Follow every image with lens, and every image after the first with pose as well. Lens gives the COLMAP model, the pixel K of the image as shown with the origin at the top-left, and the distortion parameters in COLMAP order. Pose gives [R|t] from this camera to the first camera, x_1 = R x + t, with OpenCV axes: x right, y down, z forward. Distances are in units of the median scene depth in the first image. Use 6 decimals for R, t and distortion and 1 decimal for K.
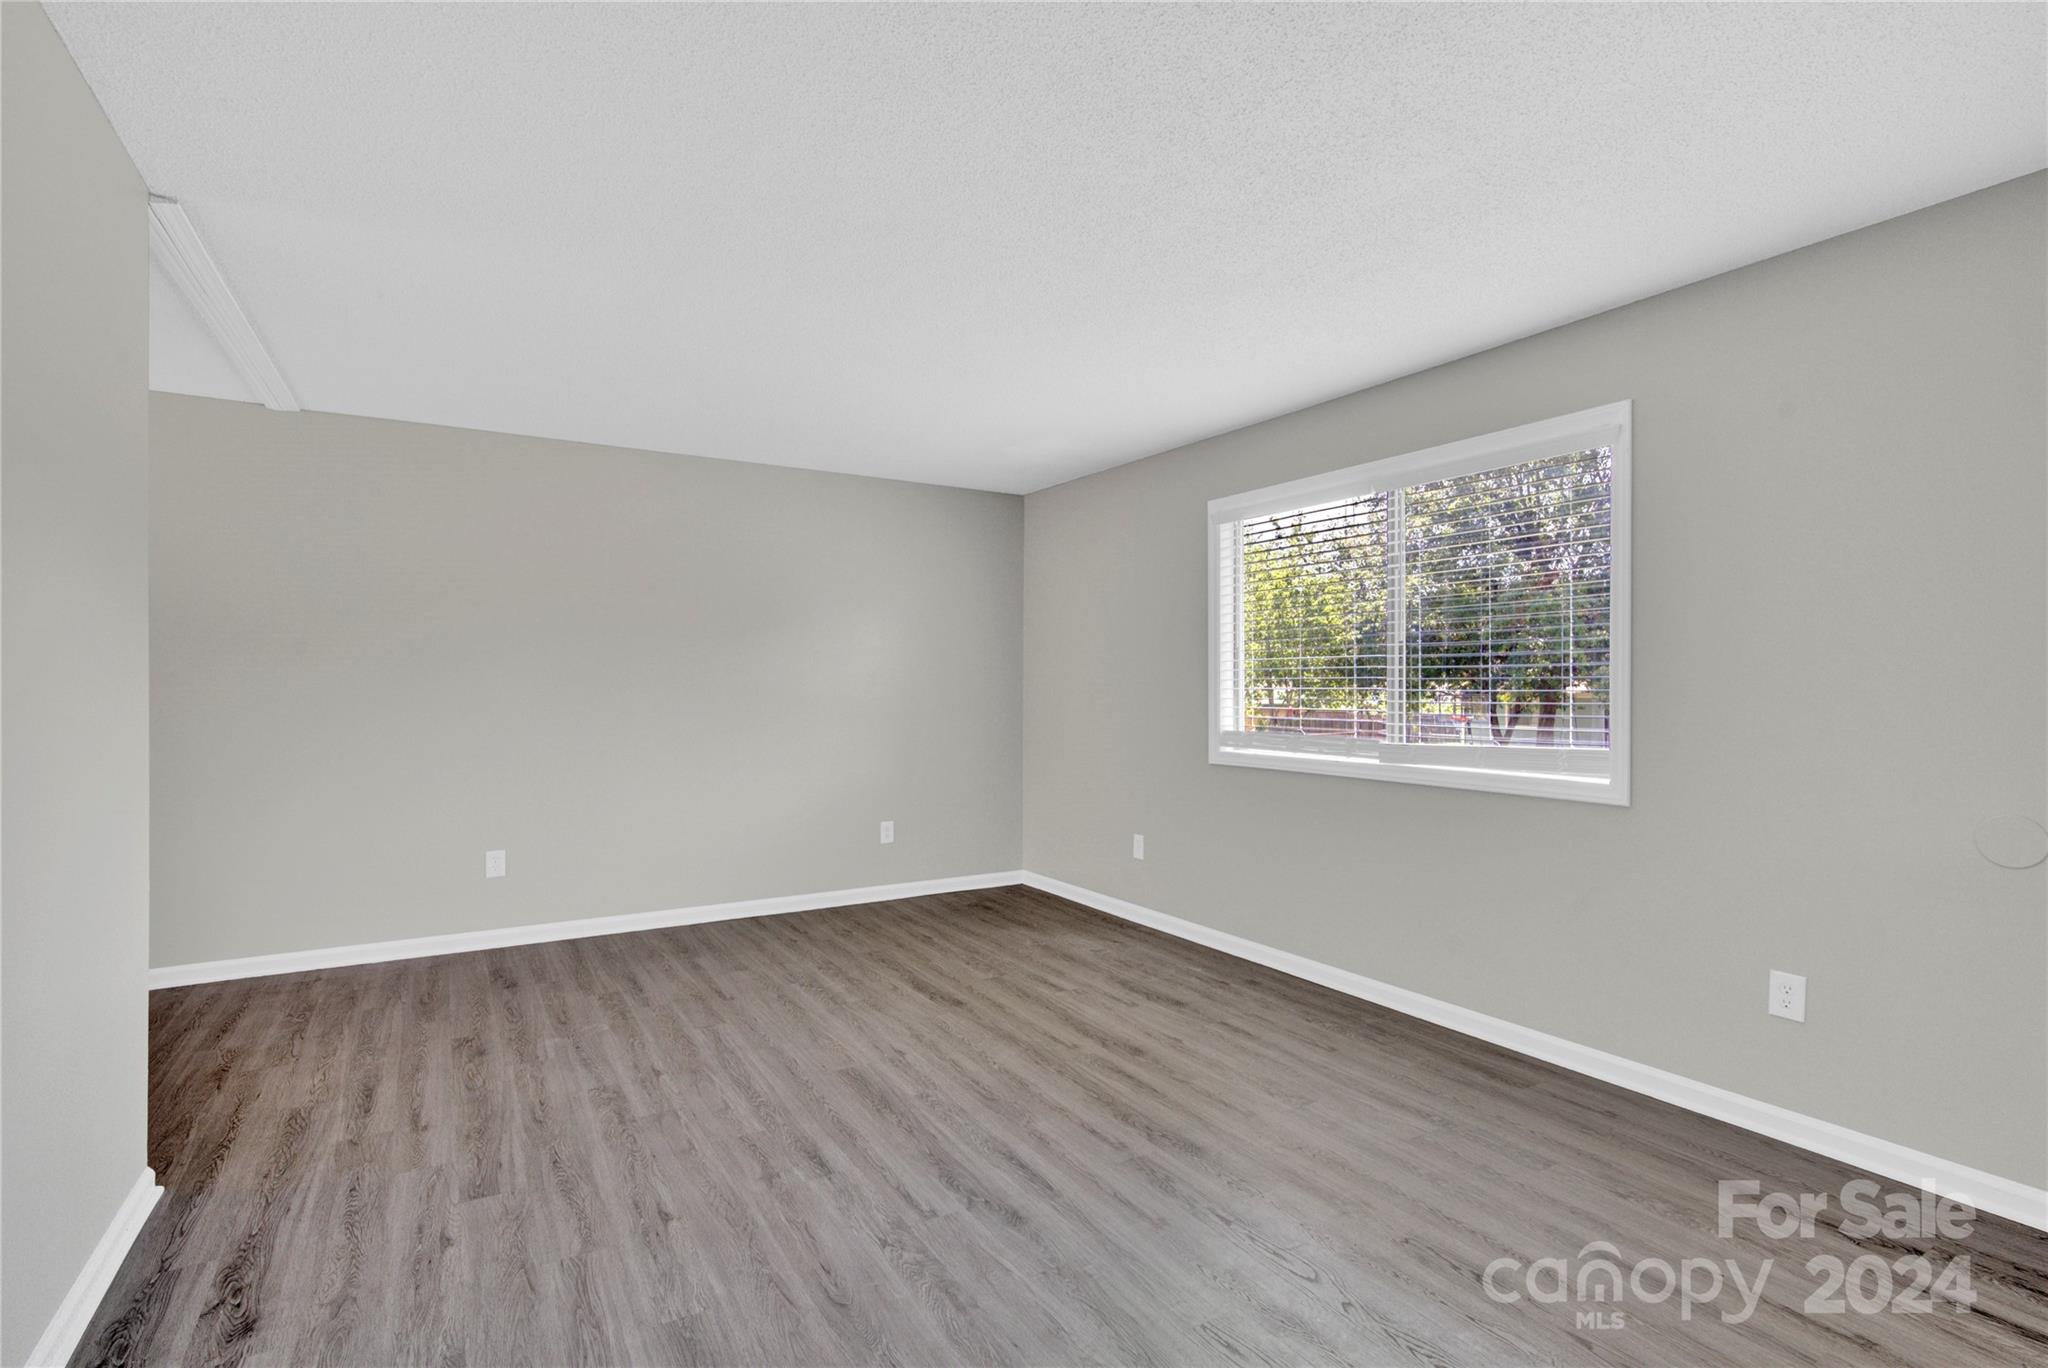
lens RADIAL K [[1013.3, 0, 1068.1], [0, 1013.3, 687.4], [0, 0, 1]] dist [-0.003672, -0.000007]
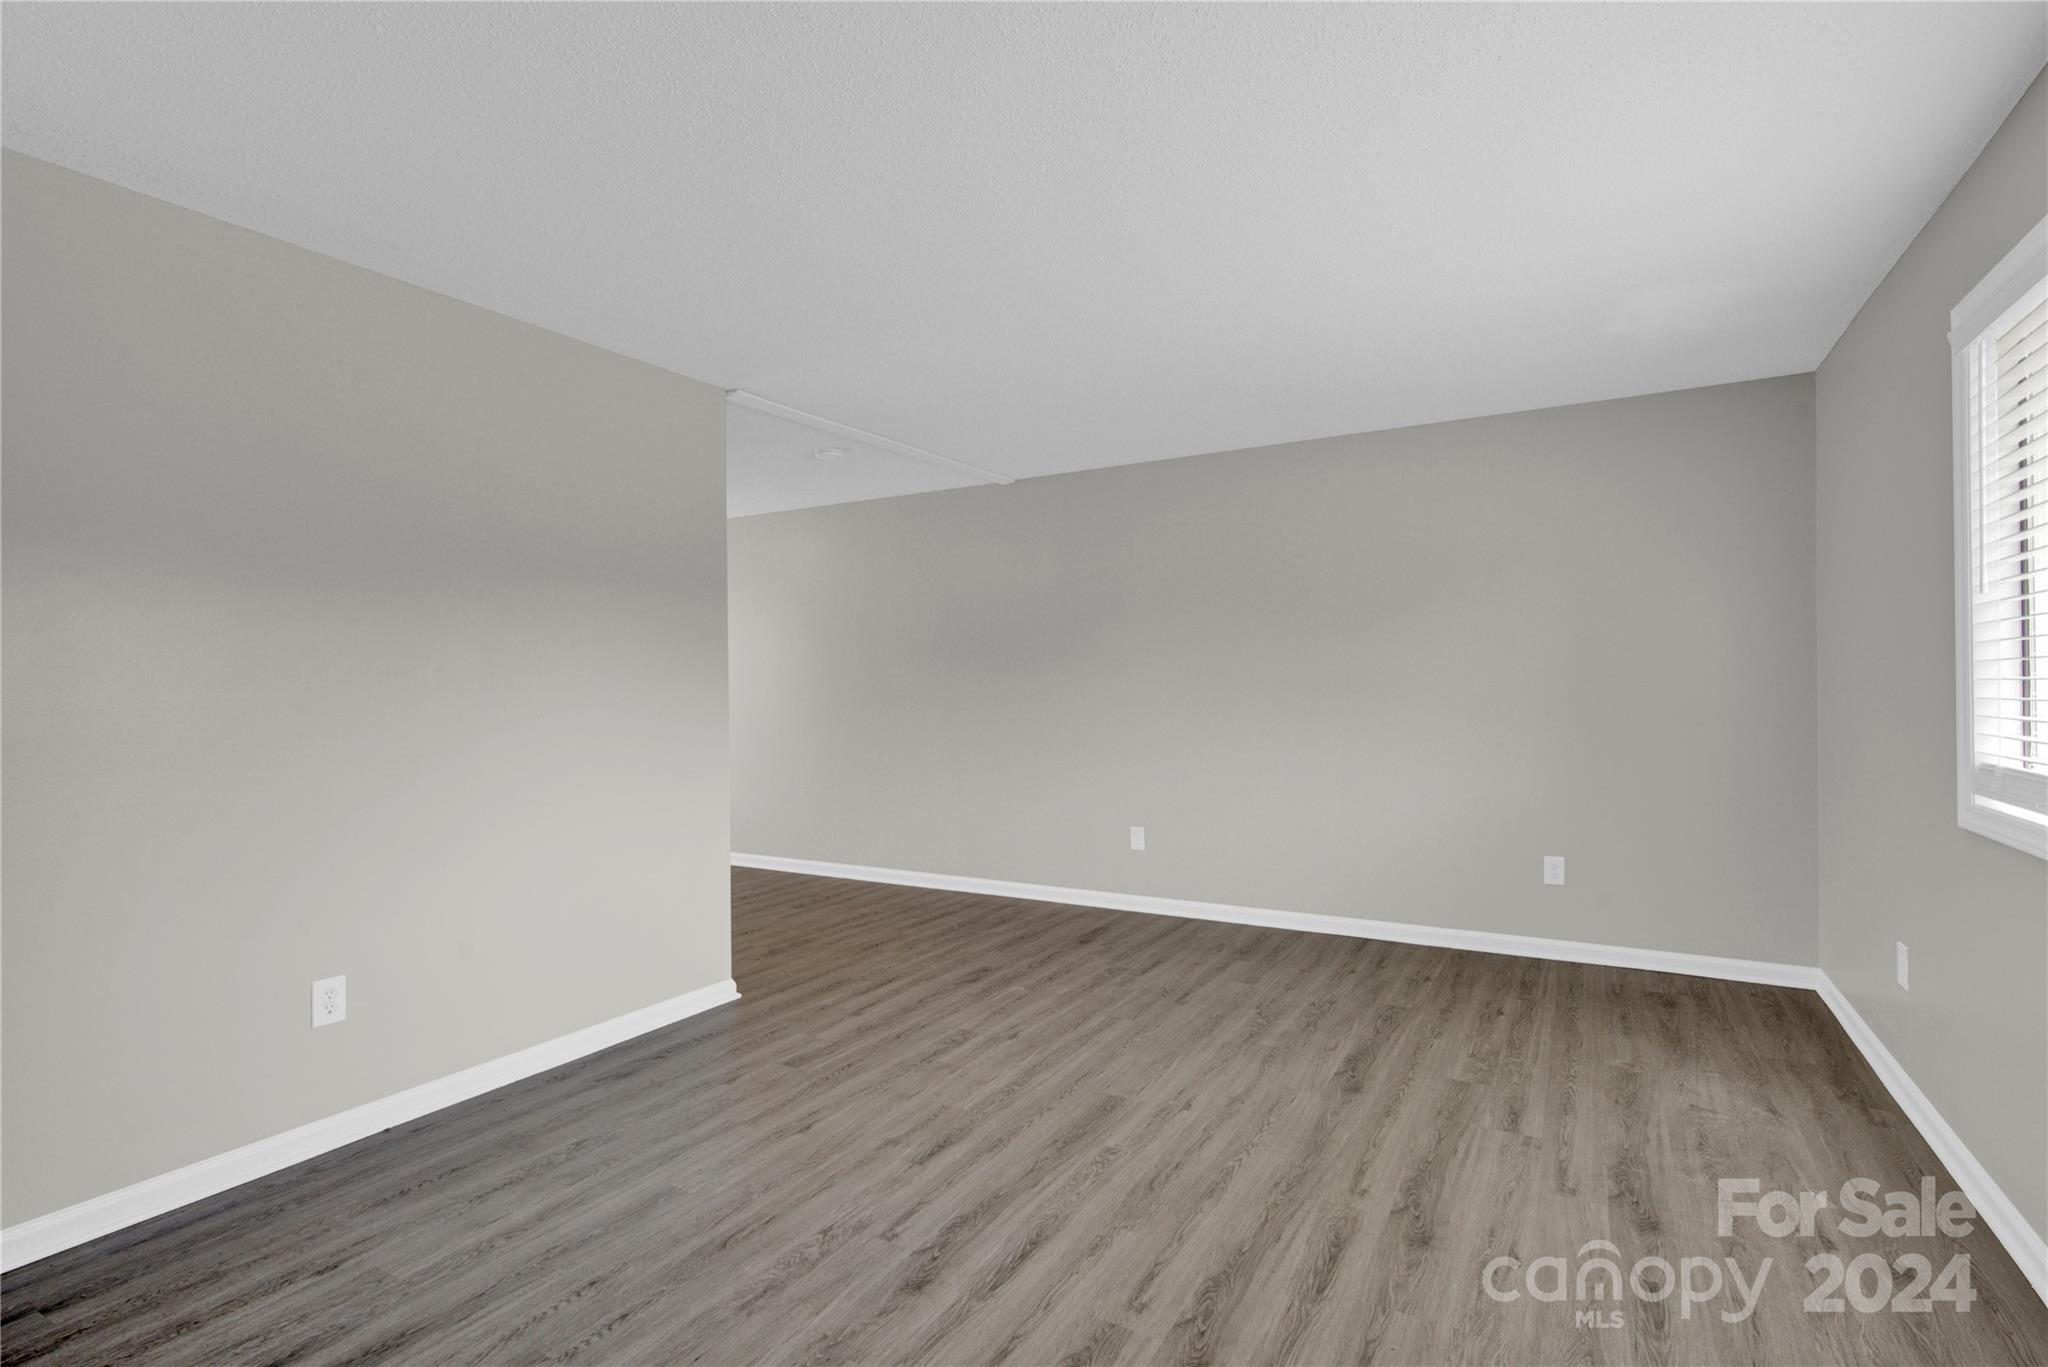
lens RADIAL K [[1001.6, 0, 964.3], [0, 1001.6, 652.4], [0, 0, 1]] dist [-0.002380, 0.000503]
pose [[0.427242, -0.035751, -0.903430, 0.535880], [0.009933, 0.999343, -0.034849, -0.000246], [0.904083, 0.005915, 0.427317, 0.452975]]
